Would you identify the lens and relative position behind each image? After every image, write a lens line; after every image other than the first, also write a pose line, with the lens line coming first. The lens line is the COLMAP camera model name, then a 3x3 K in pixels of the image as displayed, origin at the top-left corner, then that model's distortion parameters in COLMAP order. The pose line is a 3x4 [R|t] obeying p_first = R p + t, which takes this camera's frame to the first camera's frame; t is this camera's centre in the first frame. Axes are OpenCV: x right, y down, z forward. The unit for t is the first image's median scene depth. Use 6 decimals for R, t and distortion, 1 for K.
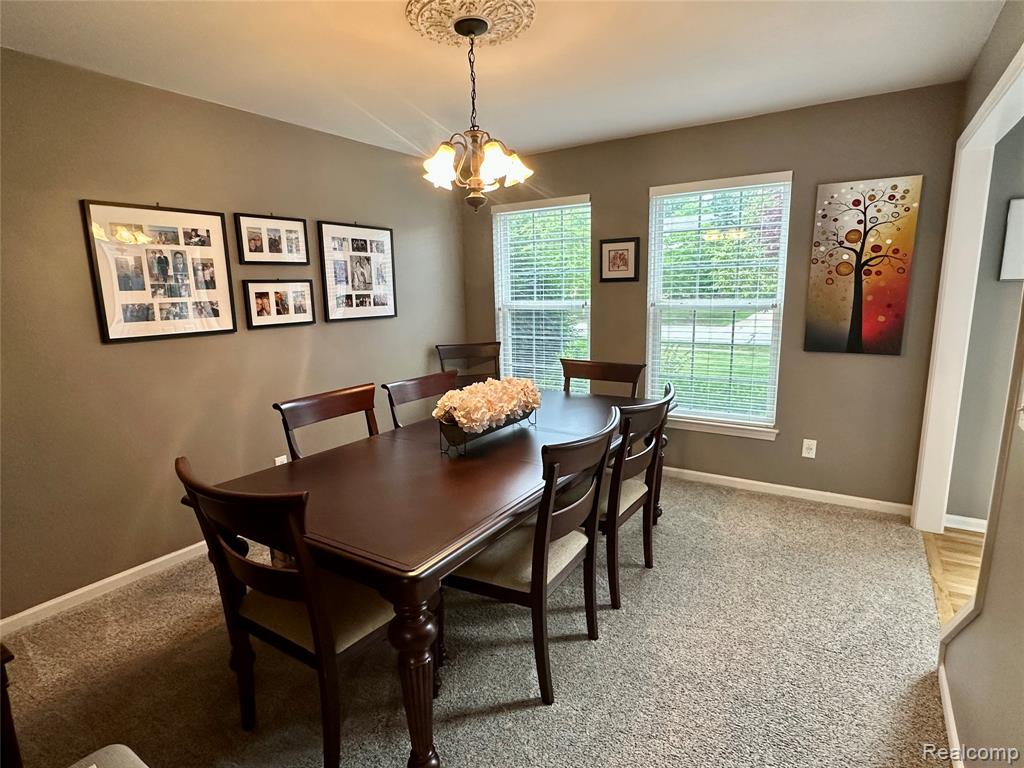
lens RADIAL K [[546.8, 0, 508.2], [0, 546.8, 385.7], [0, 0, 1]] dist [0.001048, -0.000155]
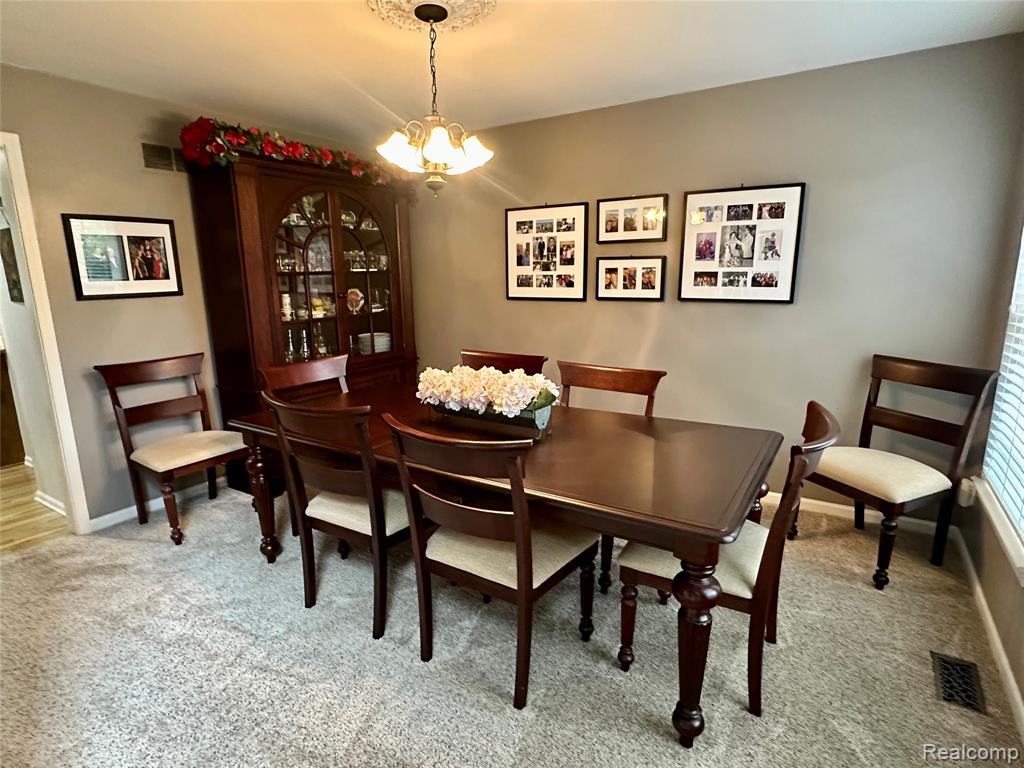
lens RADIAL K [[546.8, 0, 510.0], [0, 546.8, 385.0], [0, 0, 1]] dist [0.001048, -0.000155]
pose [[0.018646, 0.239021, -0.970835, 0.703682], [-0.160611, 0.959110, 0.233050, -0.169815], [0.986842, 0.151582, 0.056273, 0.771067]]
